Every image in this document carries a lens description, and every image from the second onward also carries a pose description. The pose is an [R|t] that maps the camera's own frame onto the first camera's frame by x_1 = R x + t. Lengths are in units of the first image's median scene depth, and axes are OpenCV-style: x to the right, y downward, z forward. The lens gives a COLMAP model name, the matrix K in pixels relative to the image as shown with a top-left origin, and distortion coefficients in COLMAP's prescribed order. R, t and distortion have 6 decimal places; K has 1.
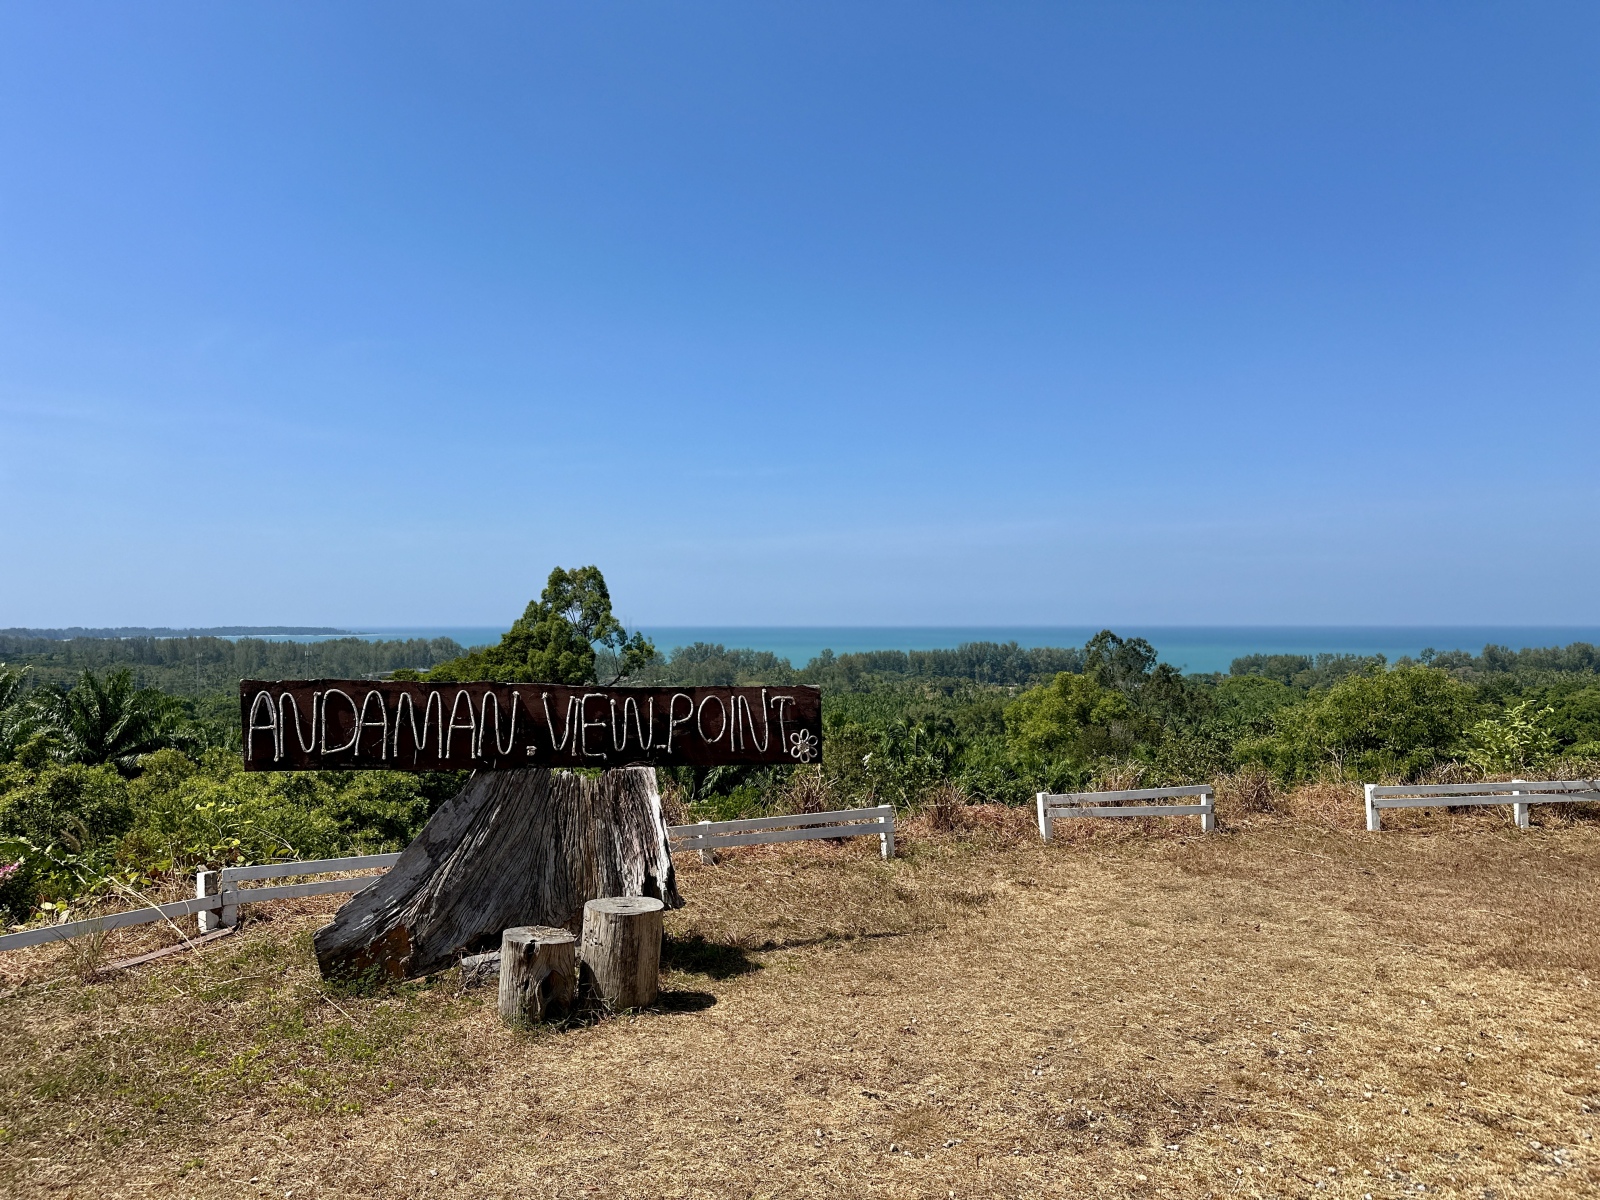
lens RADIAL K [[1148.3, 0, 809.9], [0, 1148.3, 585.4], [0, 0, 1]] dist [0.013255, -0.005481]
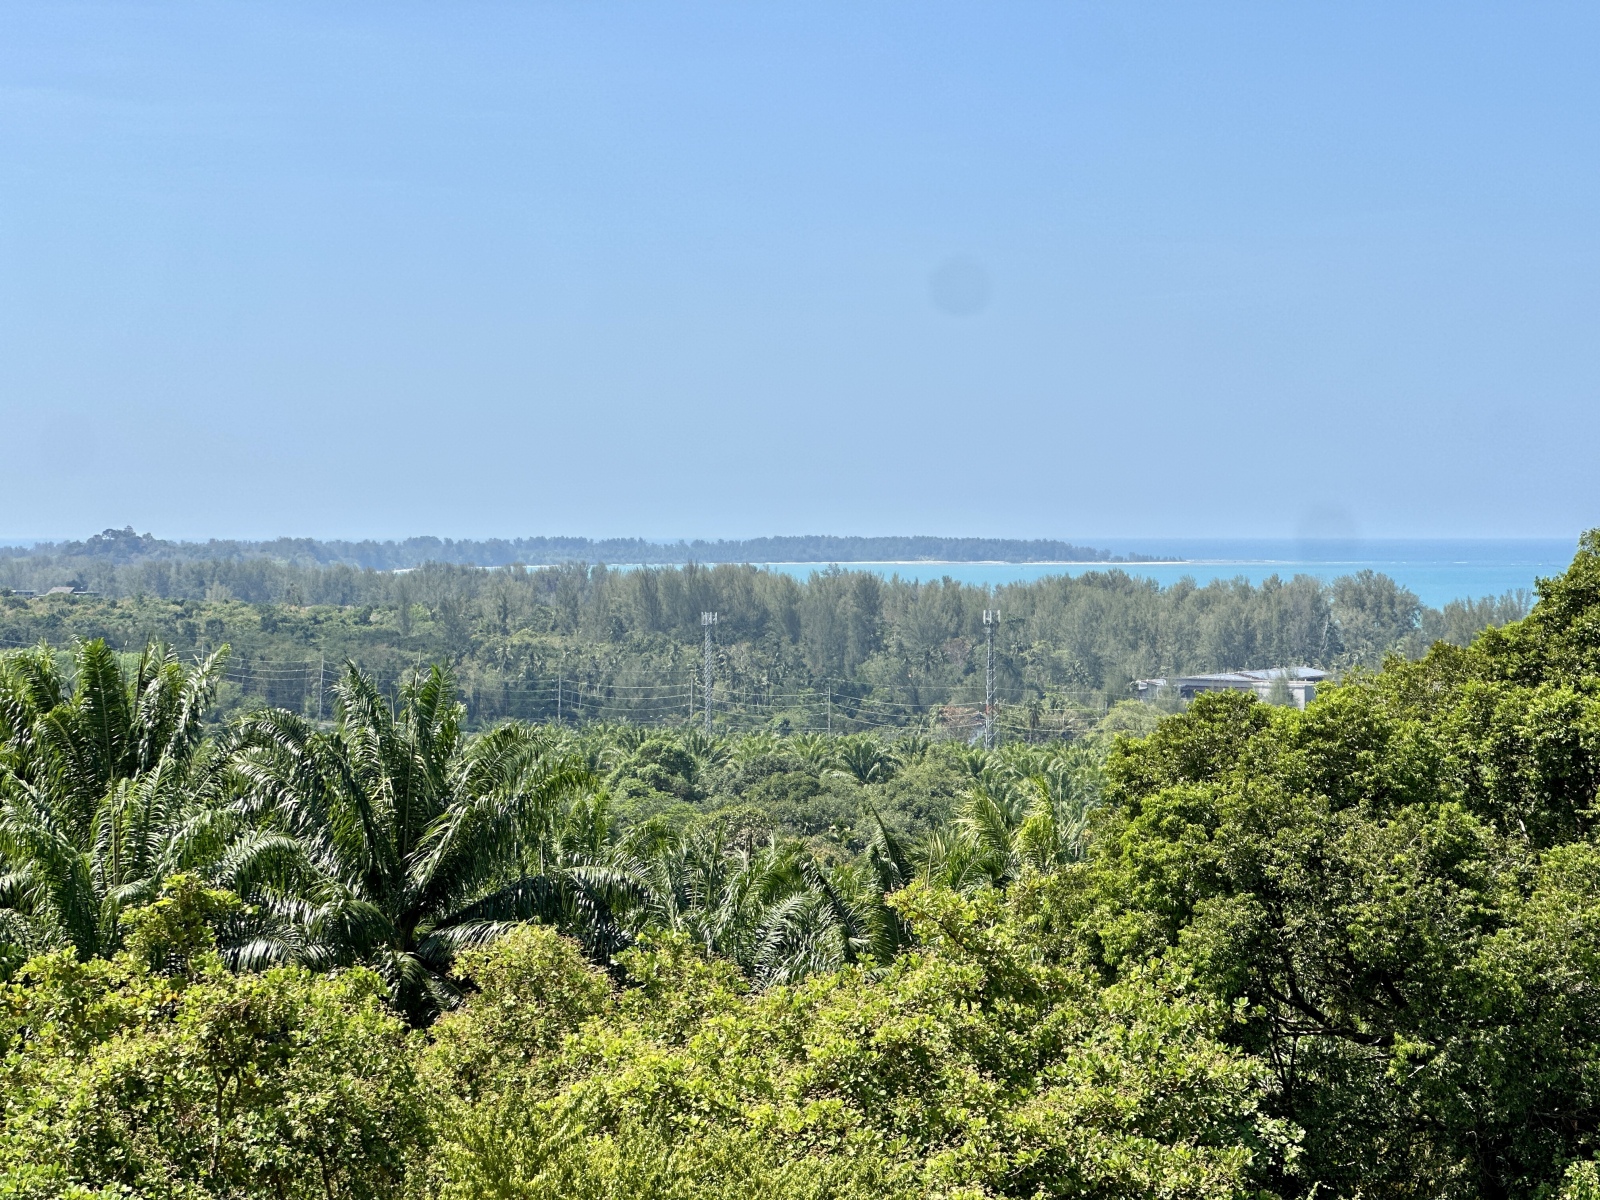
lens RADIAL K [[3596.1, 0, 804.5], [0, 3596.1, 594.4], [0, 0, 1]] dist [0.085685, 0.000000]
pose [[0.894328, 0.012770, -0.447229, -0.019133], [0.009724, 0.998802, 0.047963, -0.000784], [0.447306, -0.047244, 0.893132, 0.076450]]
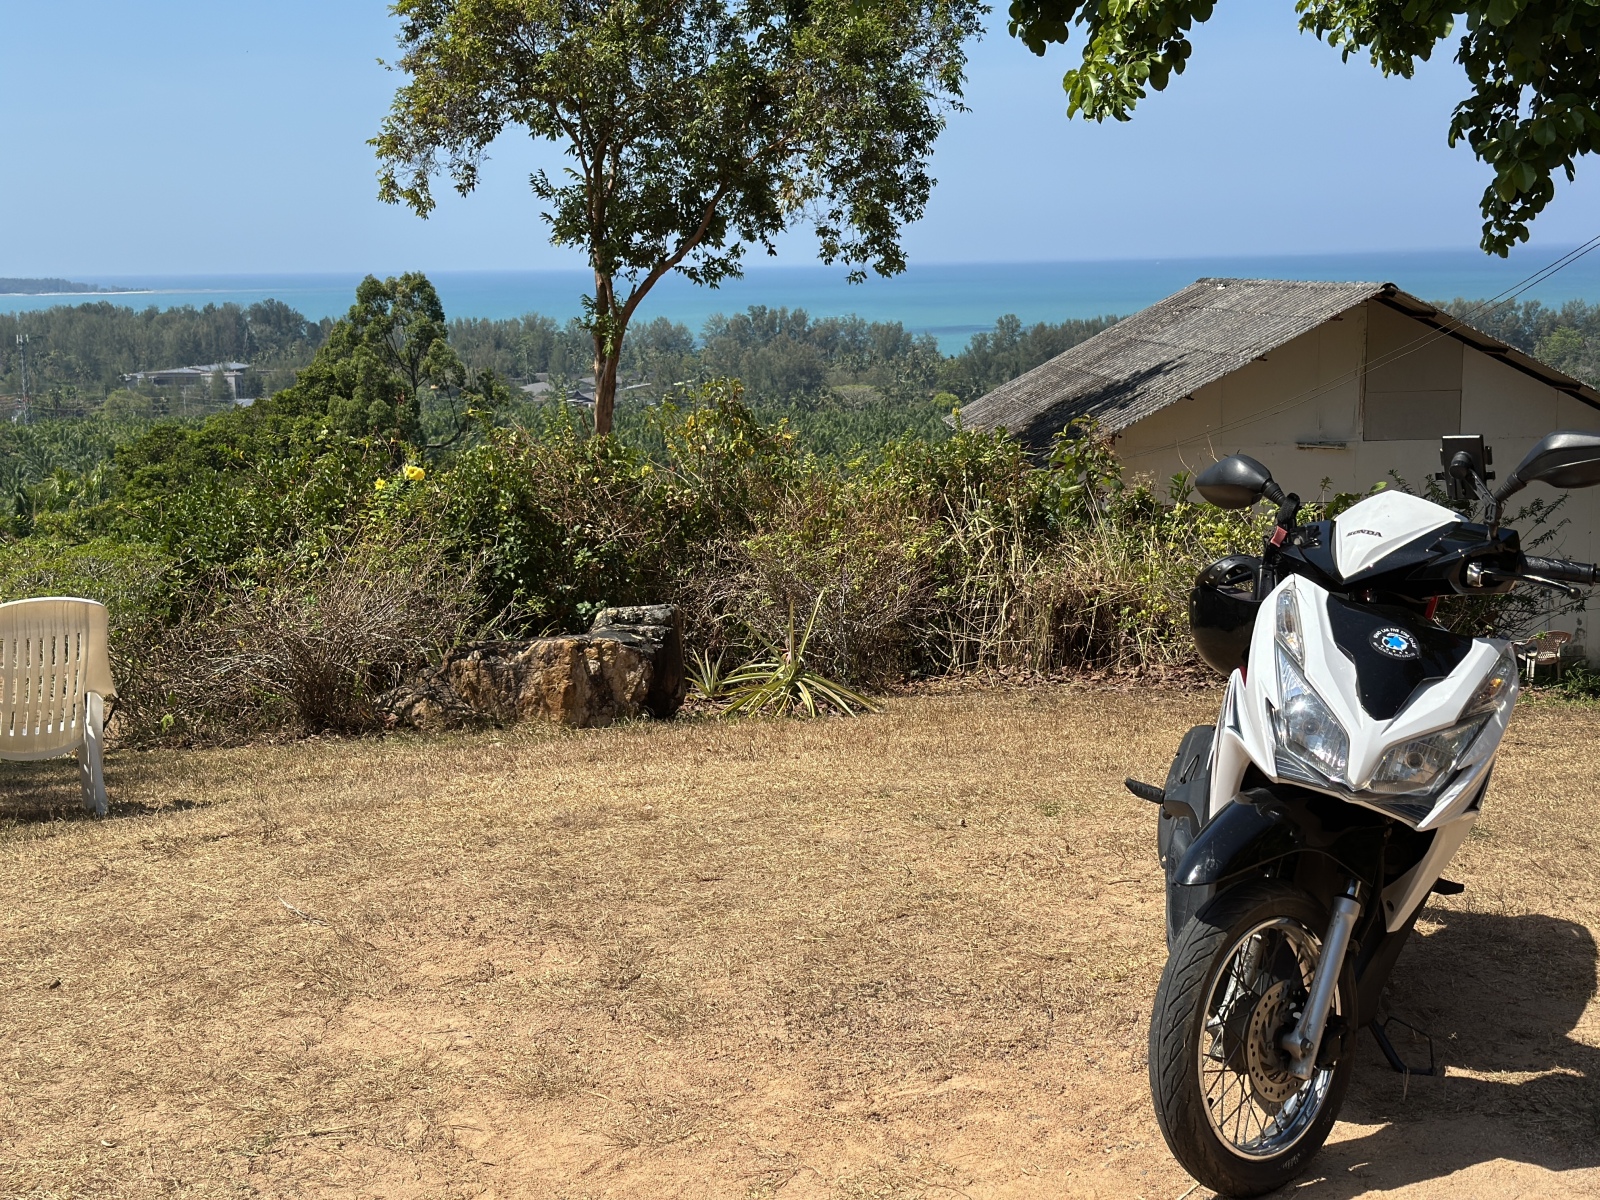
lens RADIAL K [[2244.9, 0, 809.6], [0, 2244.9, 651.8], [0, 0, 1]] dist [0.101070, 0.000000]
pose [[0.996773, -0.000871, -0.080269, 0.165523], [0.017195, 0.979049, 0.202895, -0.067166], [0.078410, -0.203621, 0.975905, -0.395965]]
